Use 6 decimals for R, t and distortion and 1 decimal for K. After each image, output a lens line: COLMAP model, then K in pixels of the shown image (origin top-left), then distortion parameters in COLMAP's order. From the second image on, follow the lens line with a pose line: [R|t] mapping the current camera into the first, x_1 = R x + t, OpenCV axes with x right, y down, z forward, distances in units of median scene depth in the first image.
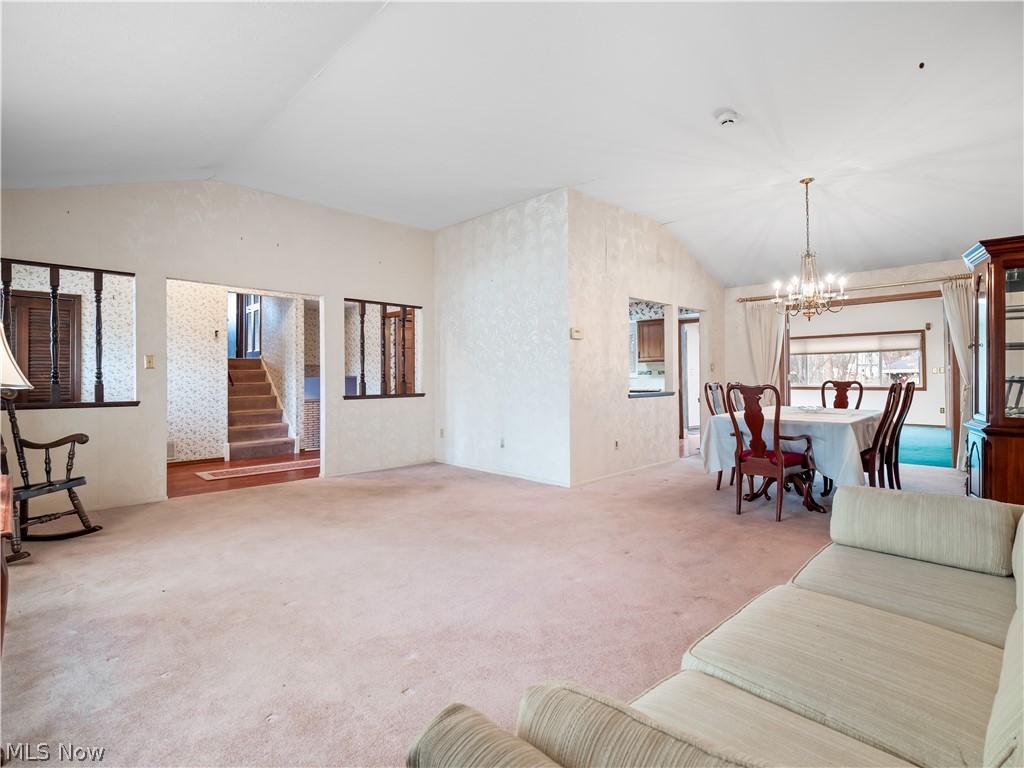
lens RADIAL K [[501.5, 0, 510.0], [0, 501.5, 377.5], [0, 0, 1]] dist [0.000998, -0.010011]
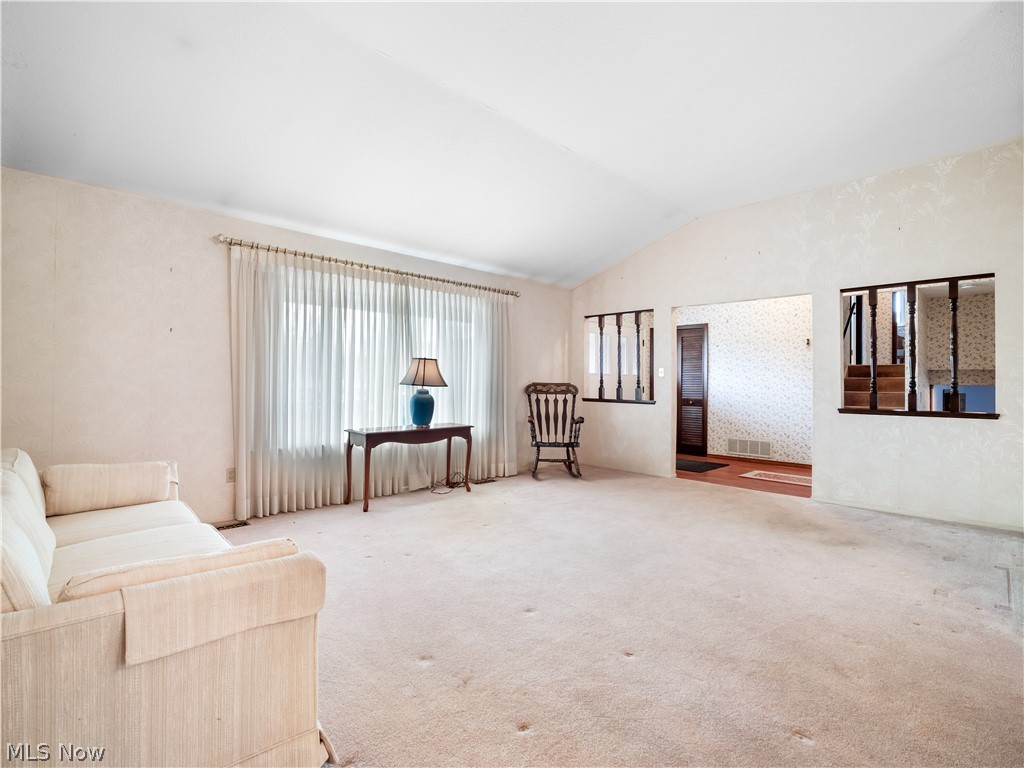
lens RADIAL K [[483.1, 0, 512.0], [0, 483.1, 384.0], [0, 0, 1]] dist [0.000144, -0.000184]
pose [[0.041367, 0.006058, -0.999126, 0.405869], [-0.012633, 0.999905, 0.005540, -0.000694], [0.999064, 0.012393, 0.041439, 0.393226]]
